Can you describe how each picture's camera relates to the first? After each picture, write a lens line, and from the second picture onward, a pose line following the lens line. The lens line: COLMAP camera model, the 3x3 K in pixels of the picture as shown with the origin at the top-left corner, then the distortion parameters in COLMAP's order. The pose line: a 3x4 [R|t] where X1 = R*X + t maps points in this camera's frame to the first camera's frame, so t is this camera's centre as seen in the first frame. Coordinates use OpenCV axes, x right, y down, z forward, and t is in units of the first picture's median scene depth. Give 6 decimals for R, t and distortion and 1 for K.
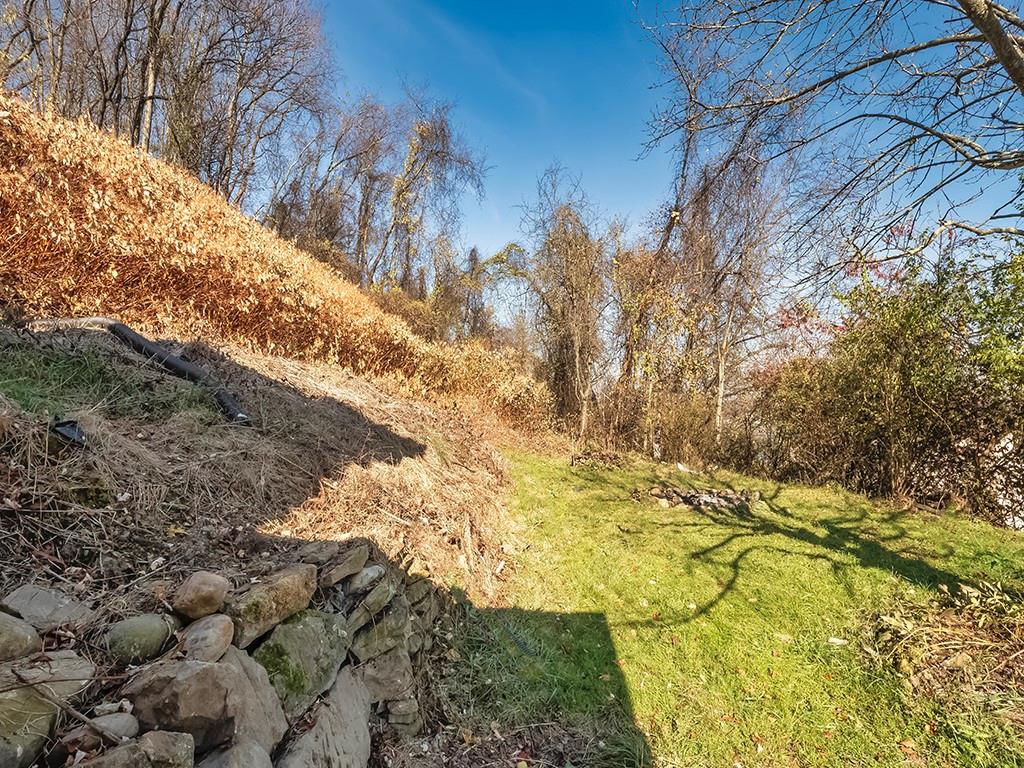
lens RADIAL K [[445.2, 0, 512.0], [0, 445.2, 384.0], [0, 0, 1]] dist [0.000758, 0.000023]
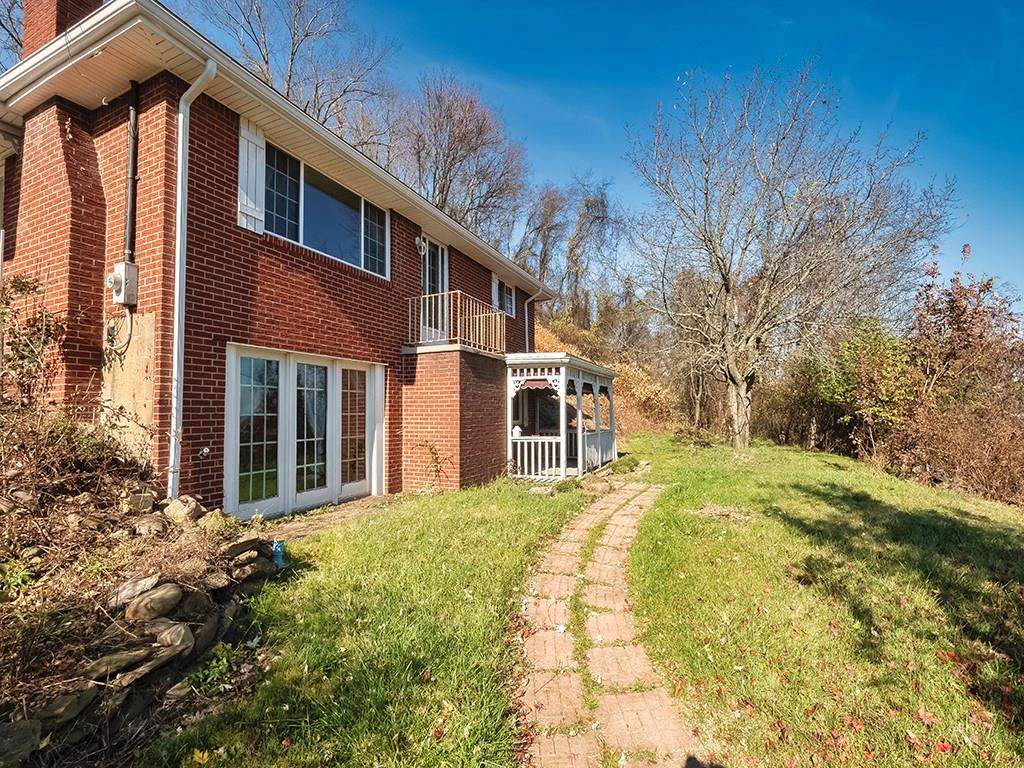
lens RADIAL K [[445.2, 0, 512.0], [0, 445.2, 384.0], [0, 0, 1]] dist [0.000758, 0.000023]
pose [[0.934597, -0.008024, -0.355617, 0.062228], [0.006683, 0.999965, -0.004998, -0.008424], [0.355645, 0.002294, 0.934618, -0.348659]]
